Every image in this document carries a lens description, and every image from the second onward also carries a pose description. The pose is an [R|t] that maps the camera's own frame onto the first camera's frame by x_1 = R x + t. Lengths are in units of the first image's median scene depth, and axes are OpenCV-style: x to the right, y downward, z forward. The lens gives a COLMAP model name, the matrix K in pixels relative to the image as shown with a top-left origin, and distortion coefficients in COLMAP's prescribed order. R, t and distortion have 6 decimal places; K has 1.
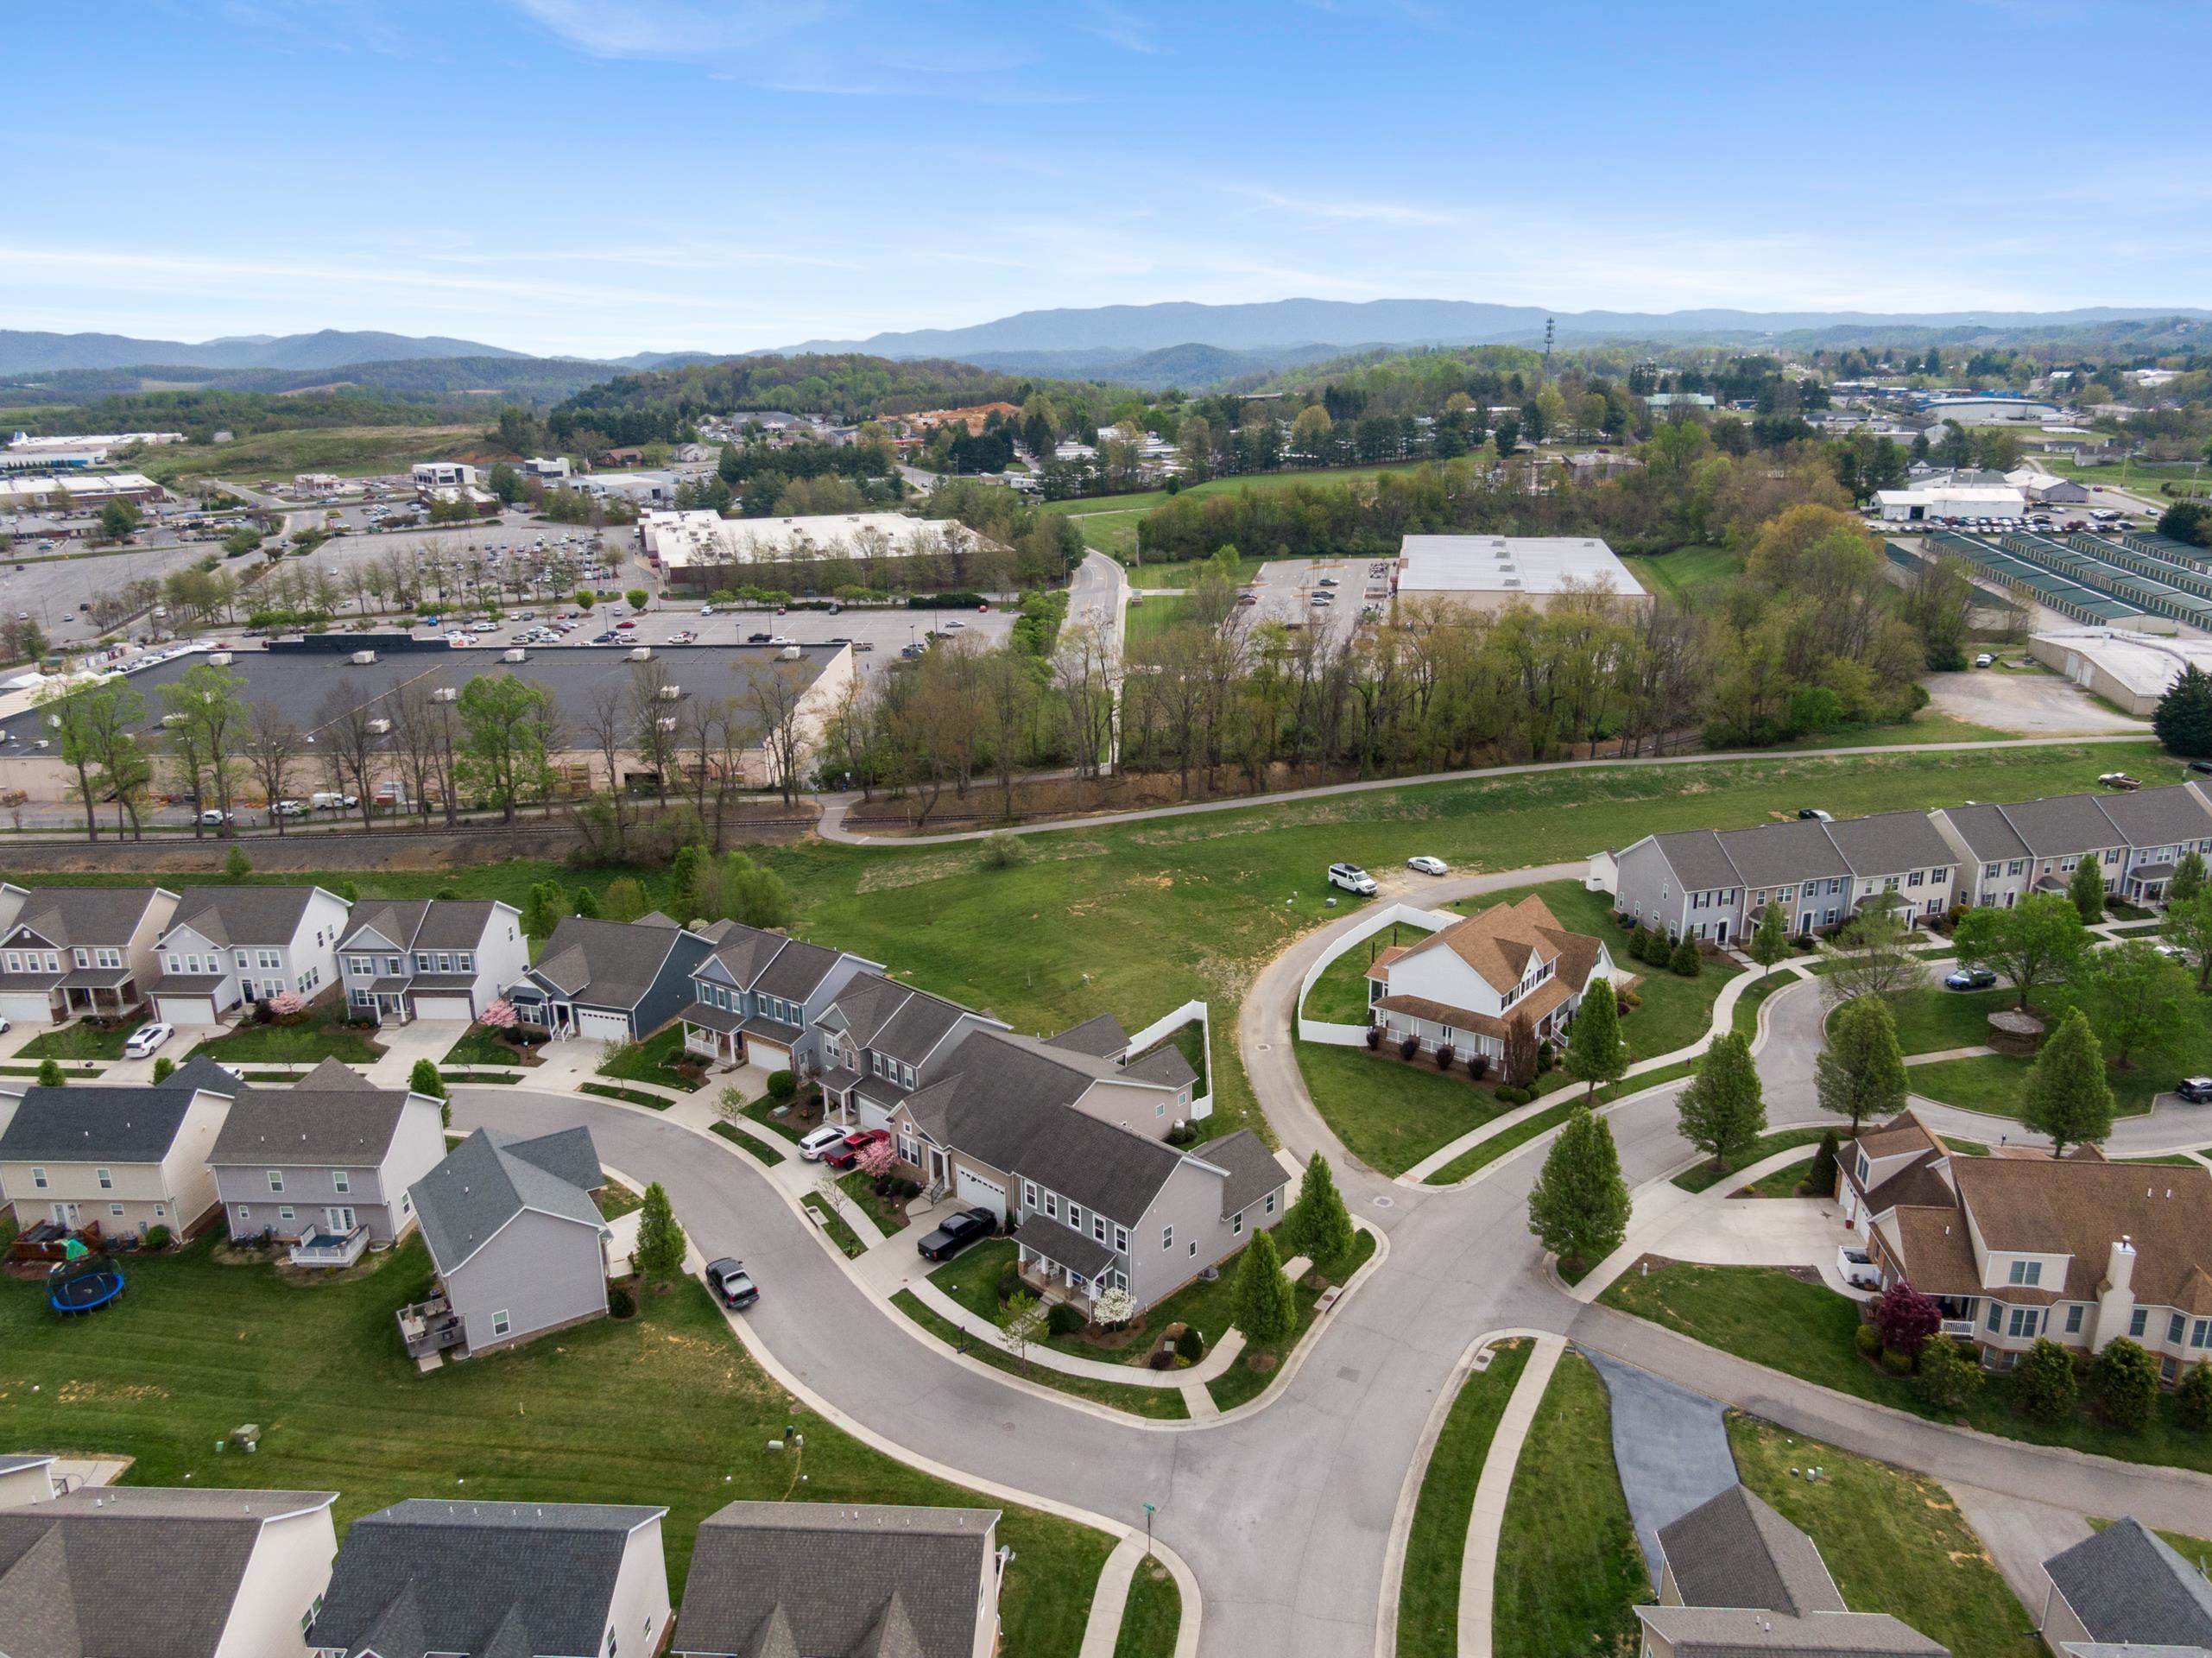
lens RADIAL K [[1595.4, 0, 1106.0], [0, 1595.4, 829.0], [0, 0, 1]] dist [0.063981, -0.112414]
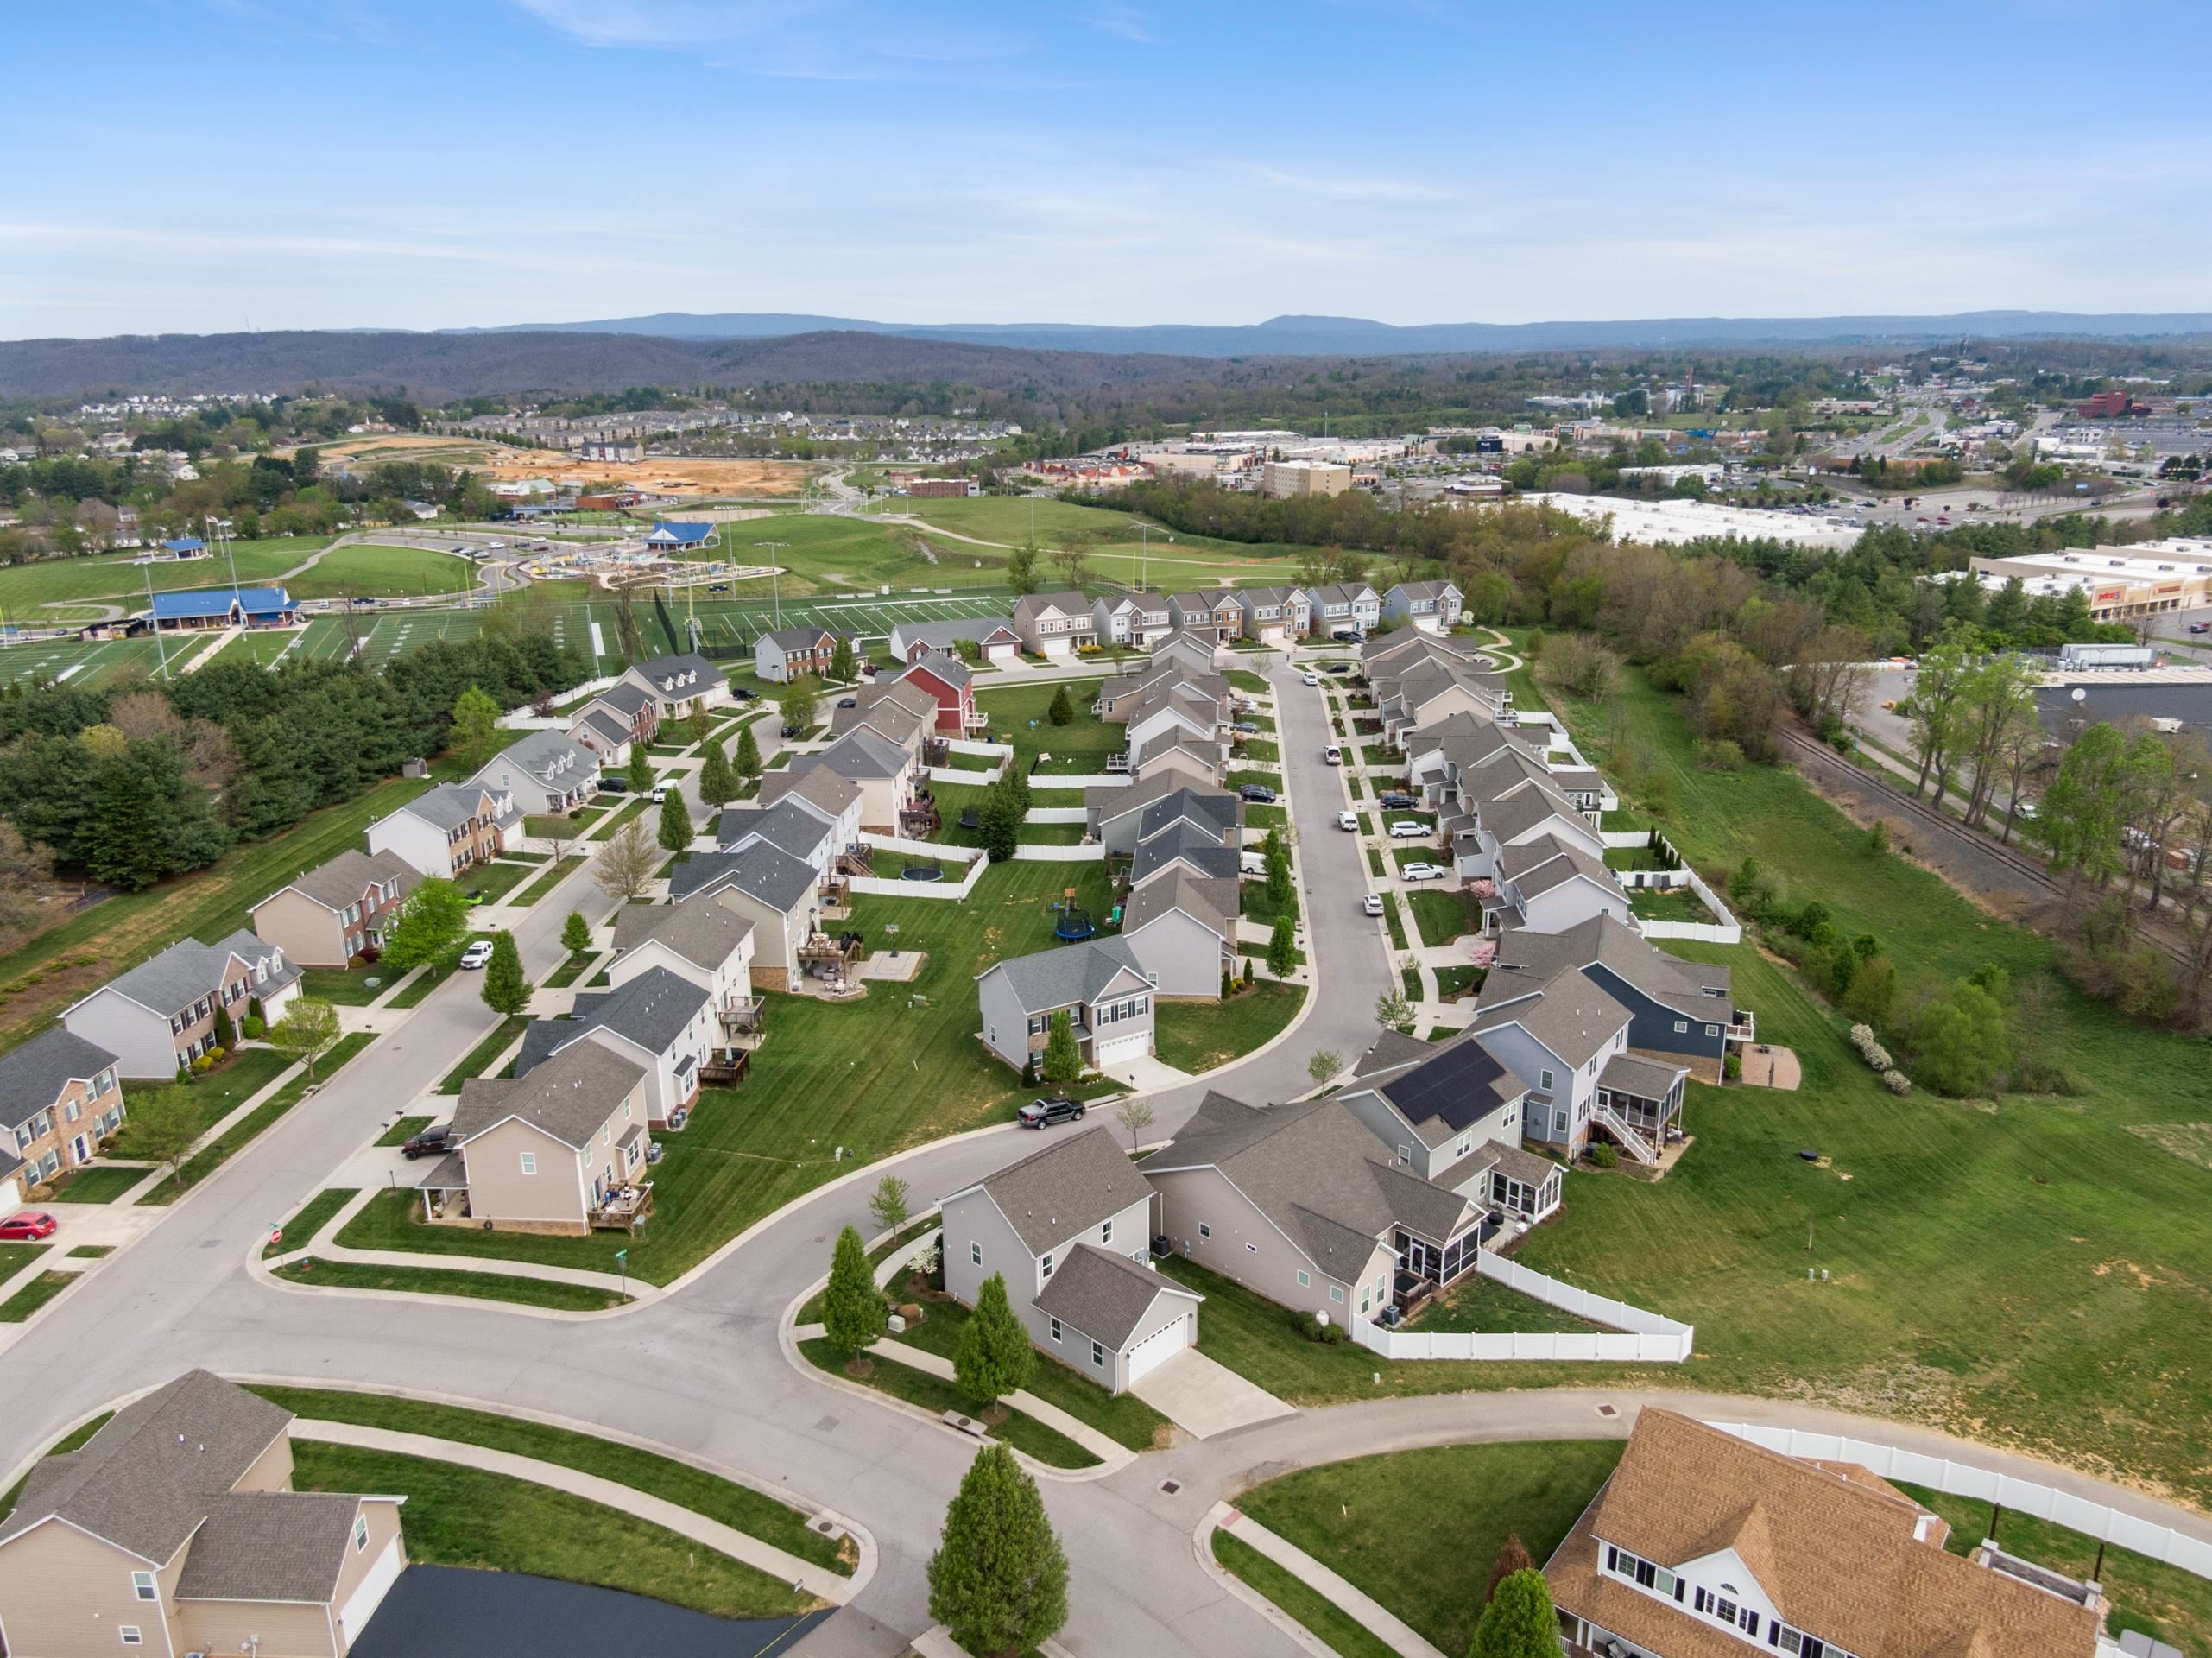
lens RADIAL K [[1571.8, 0, 1113.2], [0, 1571.8, 842.6], [0, 0, 1]] dist [0.037282, -0.052516]
pose [[-0.008535, 0.313713, -0.949479, 0.758406], [-0.283118, 0.909904, 0.303182, -0.256925], [0.959047, 0.271402, 0.081052, 0.793337]]
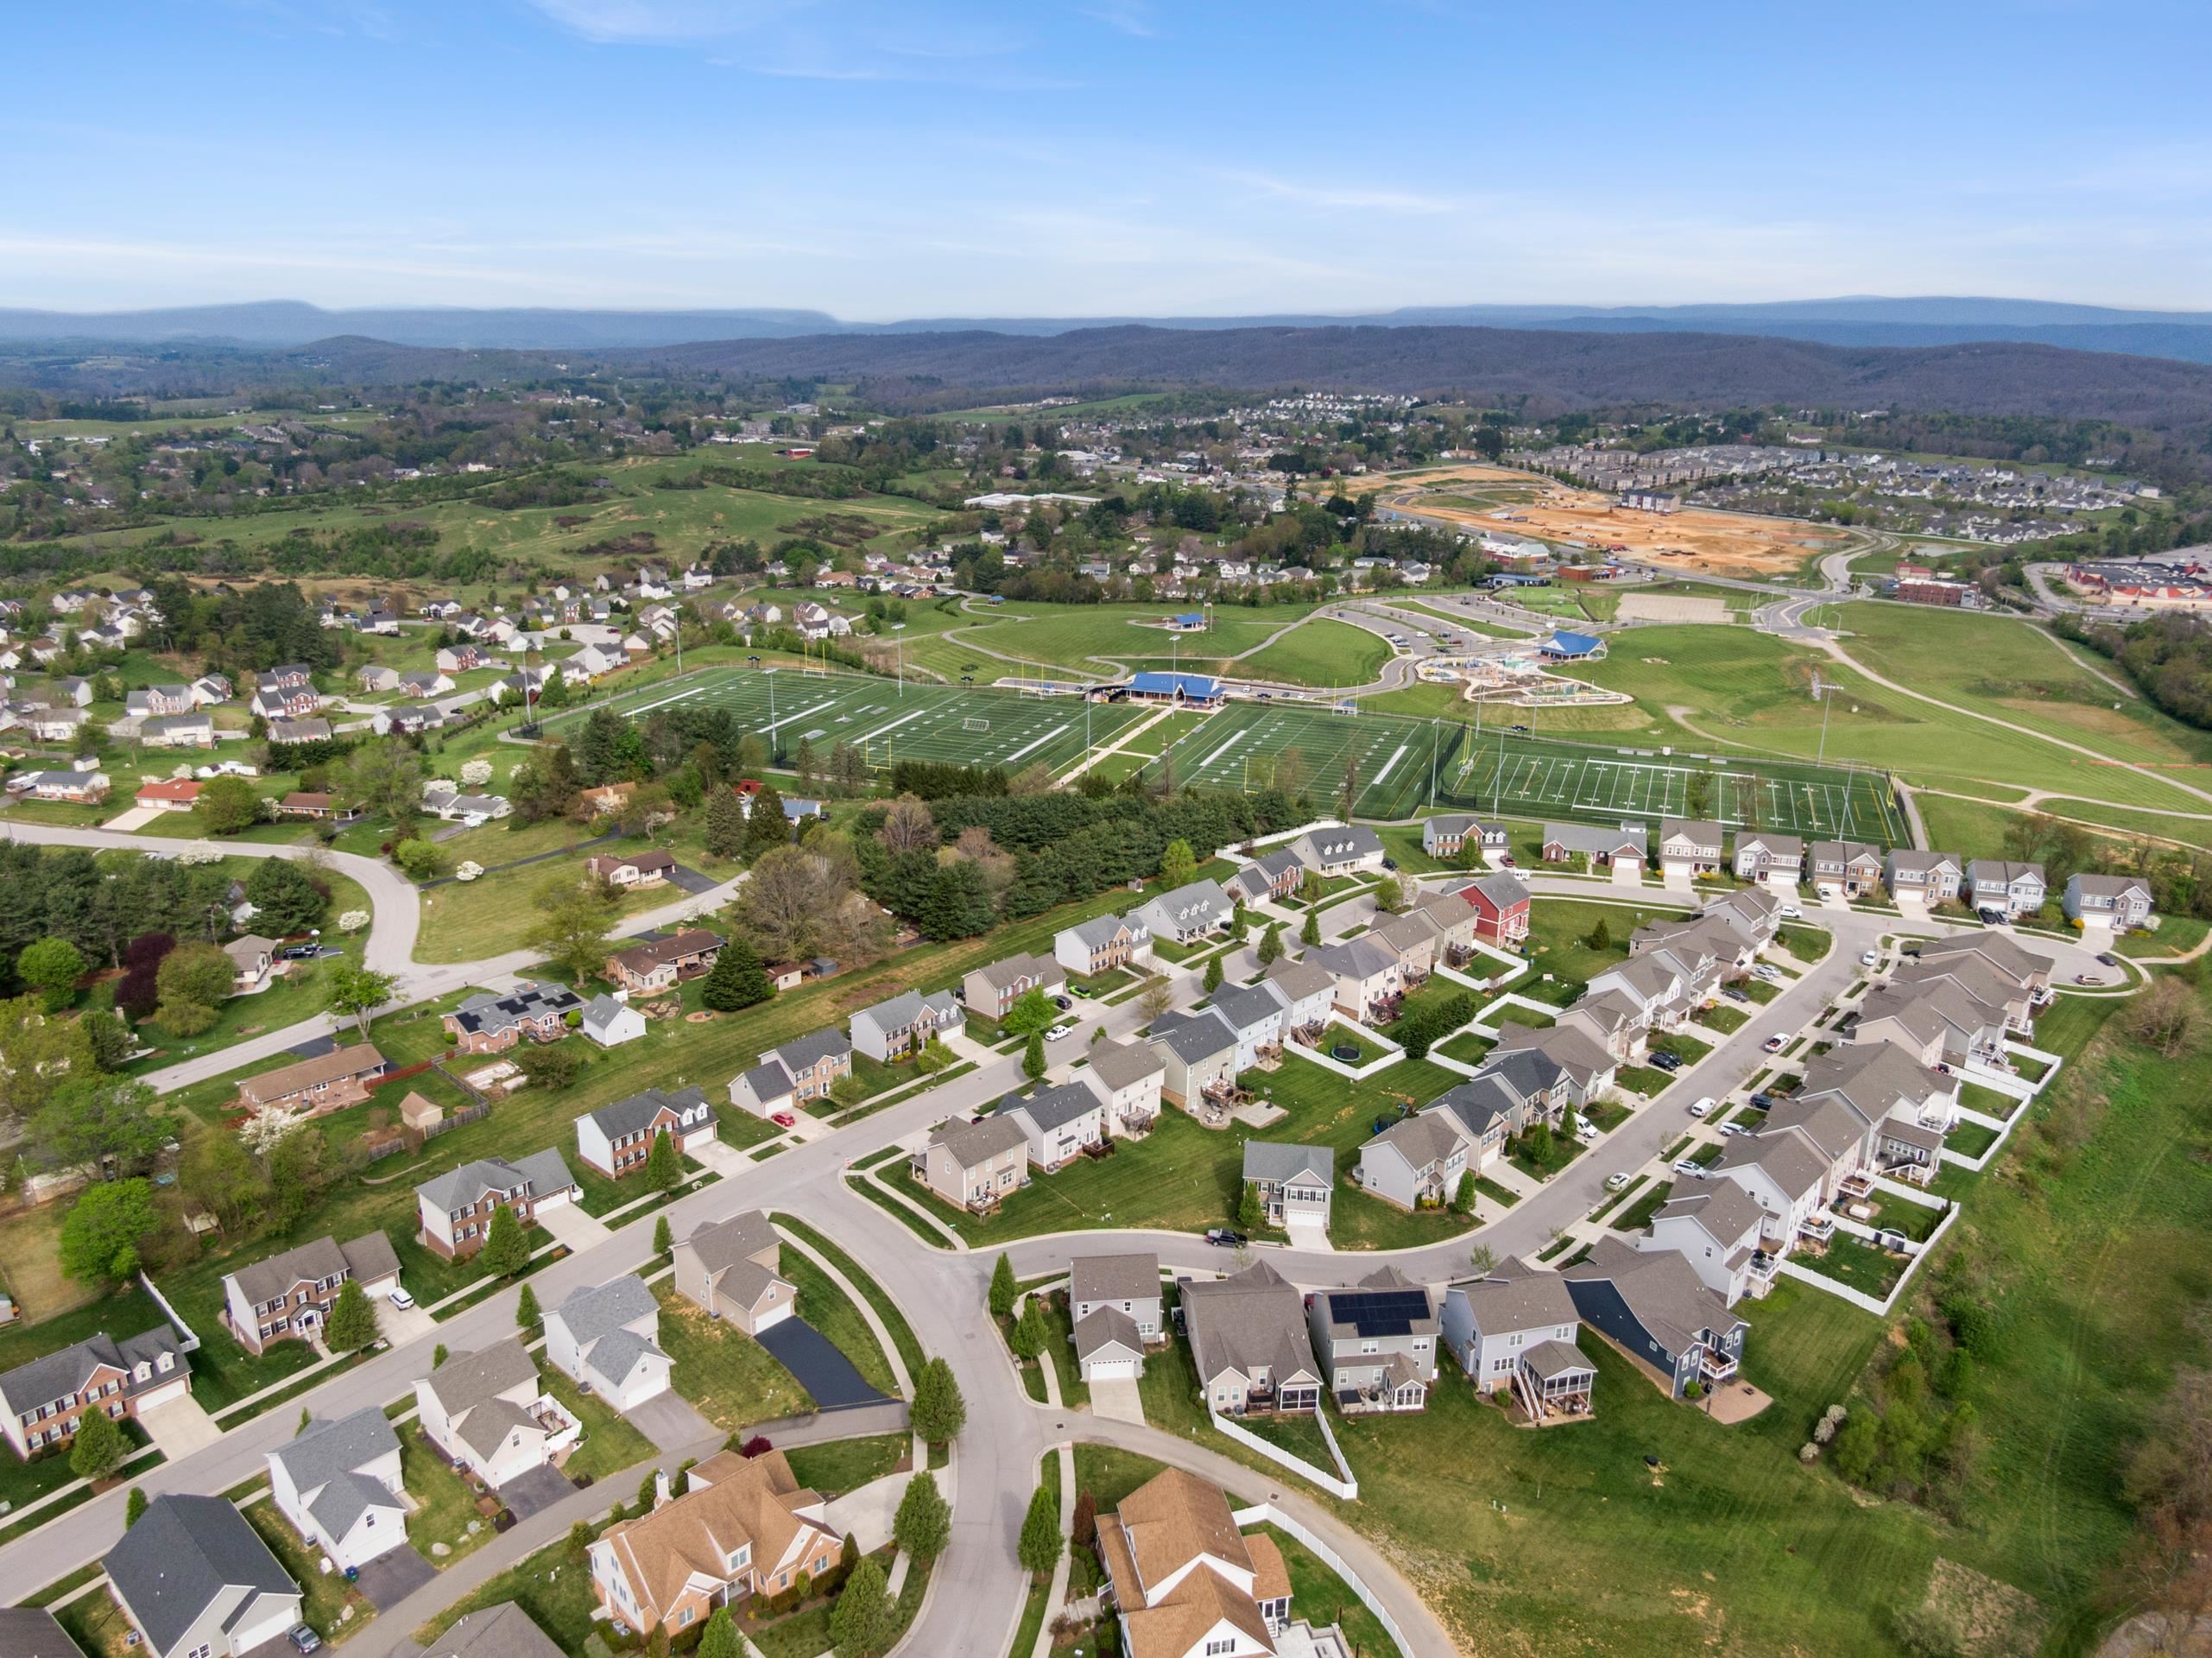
lens RADIAL K [[1595.4, 0, 1106.0], [0, 1595.4, 829.0], [0, 0, 1]] dist [0.063981, -0.112414]
pose [[-0.637026, 0.238755, -0.732935, 1.126675], [-0.228763, 0.849433, 0.475533, -1.002028], [0.736115, 0.470595, -0.486493, 1.466597]]
